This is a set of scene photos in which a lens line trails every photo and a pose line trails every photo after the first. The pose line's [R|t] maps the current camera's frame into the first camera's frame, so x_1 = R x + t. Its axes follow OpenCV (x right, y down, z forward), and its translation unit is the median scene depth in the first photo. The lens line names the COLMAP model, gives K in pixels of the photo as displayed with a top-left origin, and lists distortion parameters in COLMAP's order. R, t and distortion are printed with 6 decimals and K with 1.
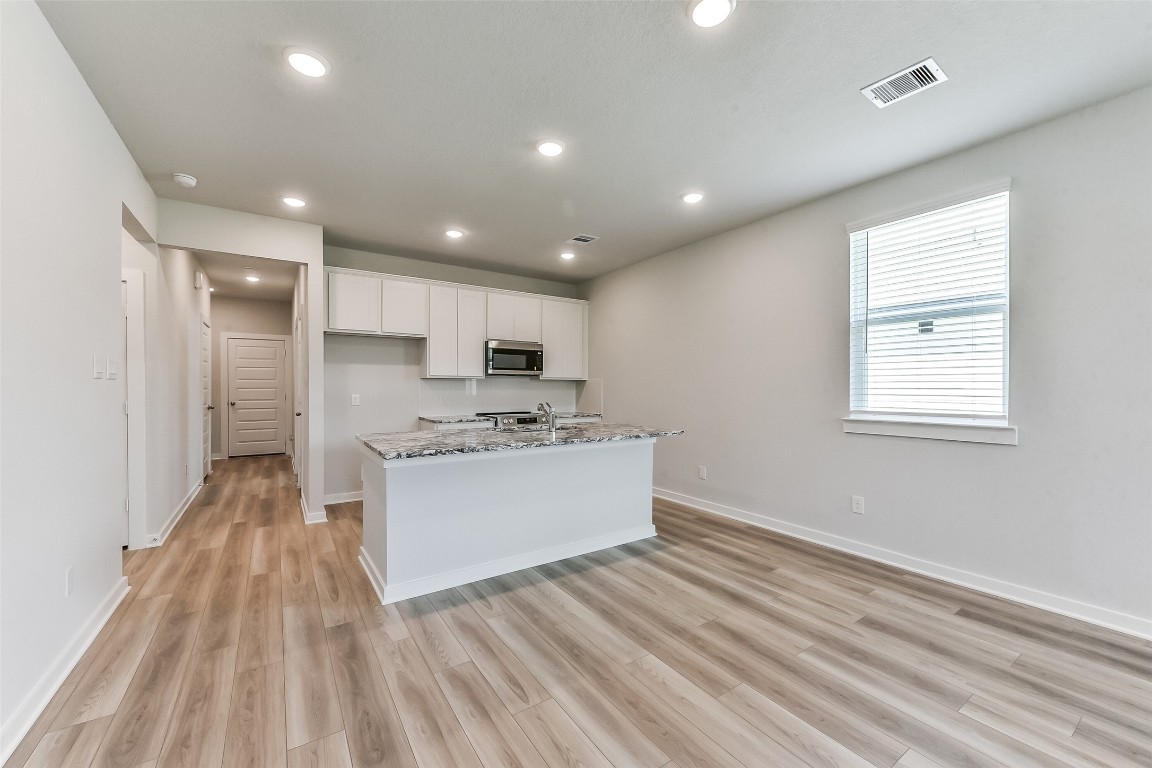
lens RADIAL K [[449.1, 0, 579.7], [0, 449.1, 389.0], [0, 0, 1]] dist [0.005874, -0.002178]
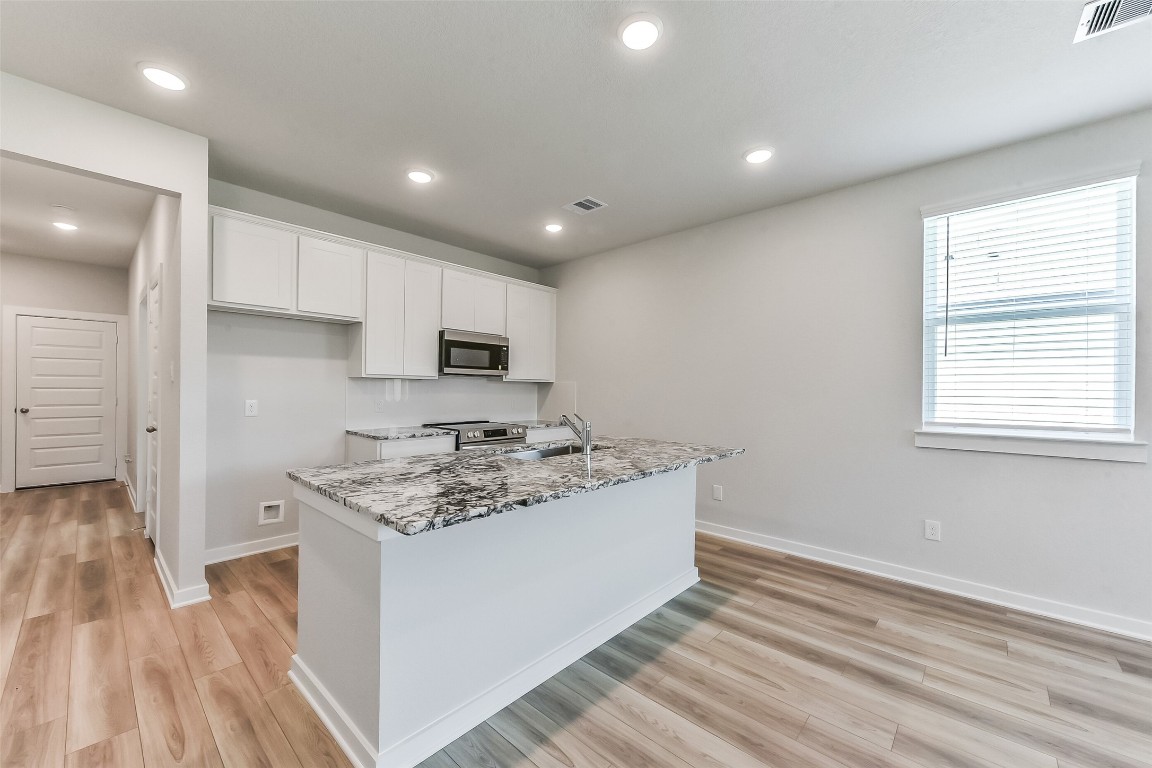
lens RADIAL K [[449.1, 0, 579.3], [0, 449.1, 388.4], [0, 0, 1]] dist [0.005874, -0.002178]
pose [[0.972536, 0.007963, 0.232618, -0.251374], [-0.006771, 0.999960, -0.005924, -0.006962], [-0.232656, 0.004186, 0.972550, 0.313821]]
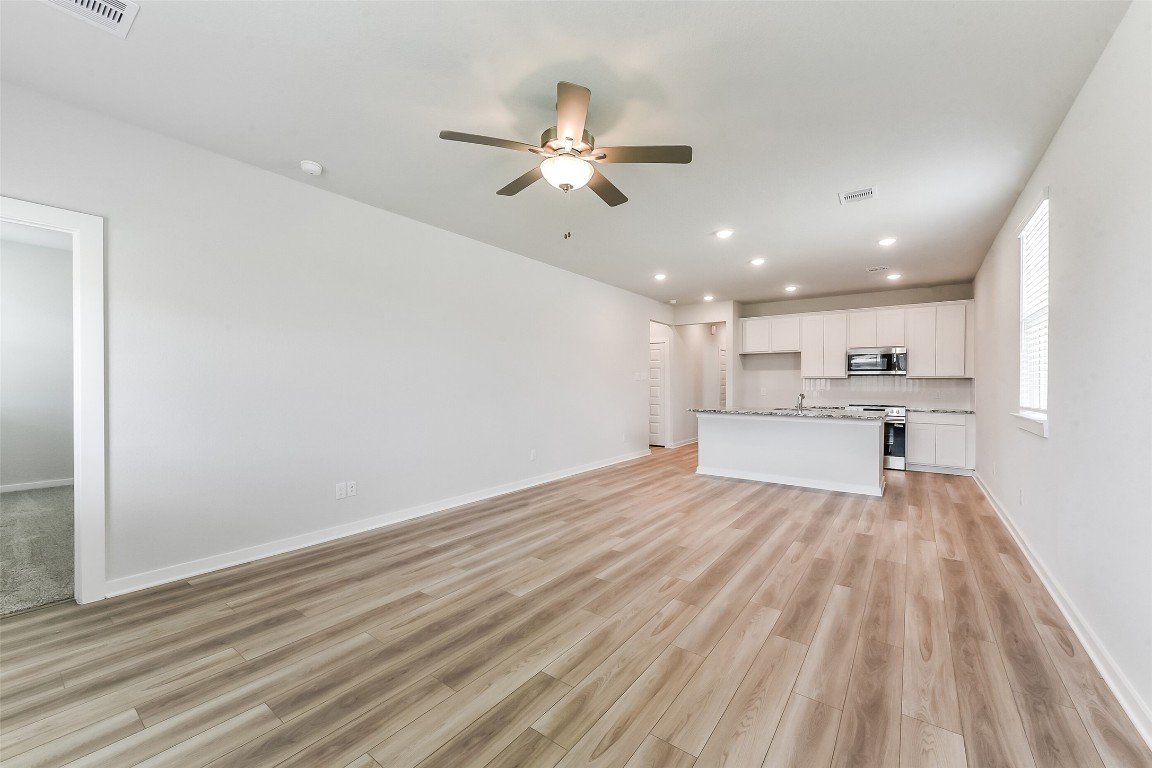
lens RADIAL K [[449.1, 0, 575.6], [0, 449.1, 387.0], [0, 0, 1]] dist [0.005874, -0.002178]
pose [[0.327706, 0.006818, -0.944755, 1.271397], [-0.008228, 0.999957, 0.004363, 0.007042], [0.944744, 0.006344, 0.327748, -0.320315]]
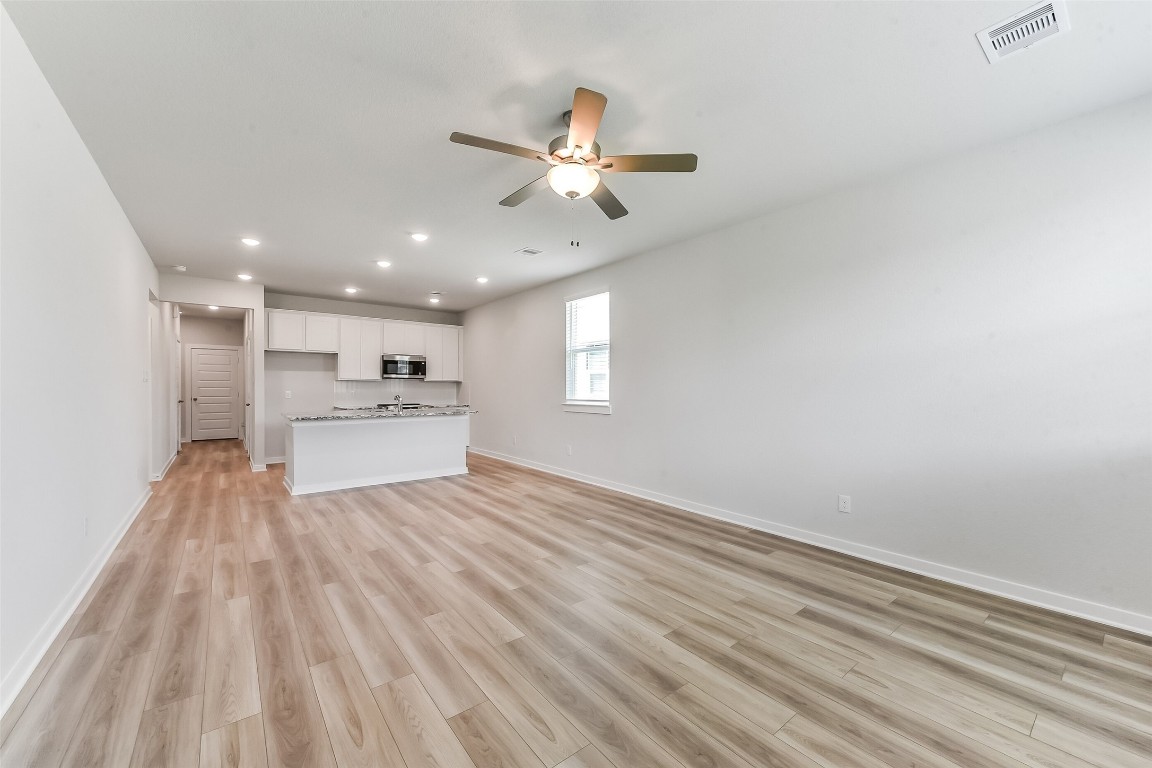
lens RADIAL K [[449.1, 0, 581.7], [0, 449.1, 388.5], [0, 0, 1]] dist [0.005874, -0.002178]
pose [[0.997178, 0.000419, 0.075067, 0.535349], [-0.000390, 1.000000, -0.000400, 0.005168], [-0.075067, 0.000370, 0.997178, -0.835831]]
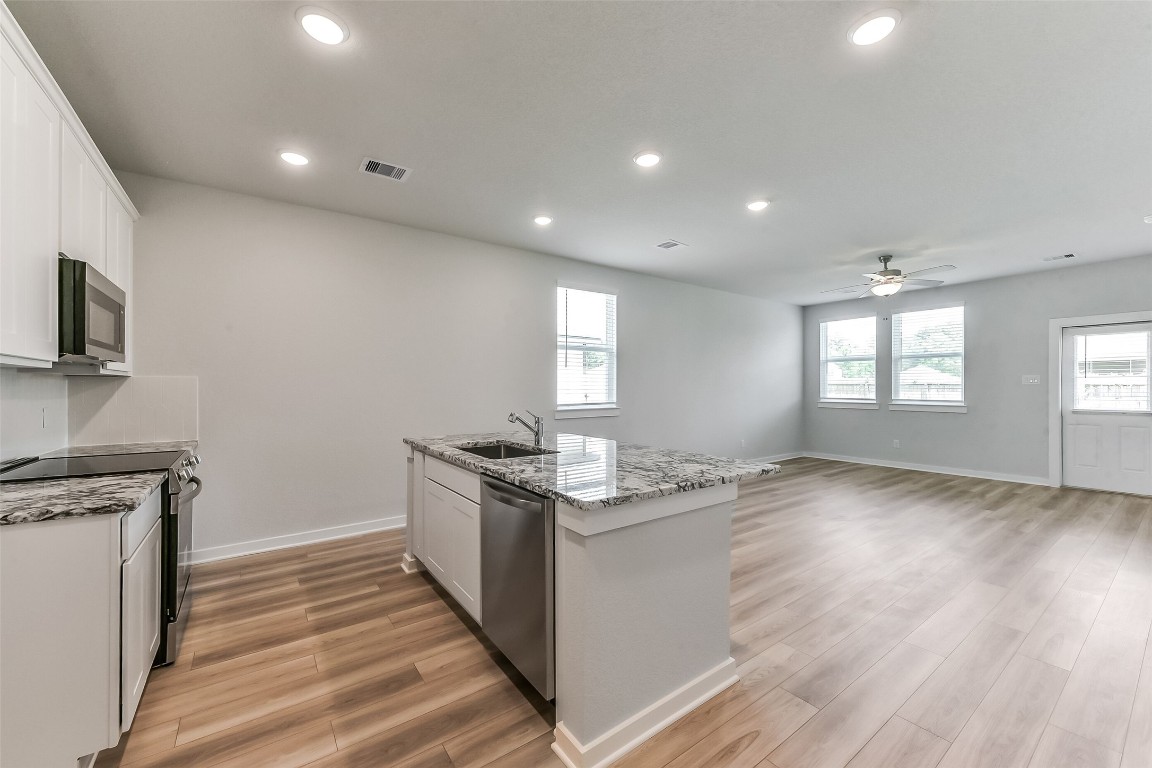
lens RADIAL K [[449.1, 0, 577.8], [0, 449.1, 388.0], [0, 0, 1]] dist [0.005874, -0.002178]
pose [[-0.032544, -0.003152, 0.999465, -0.913637], [0.006008, 0.999976, 0.003349, -0.011427], [-0.999452, 0.006113, -0.032525, 0.996659]]
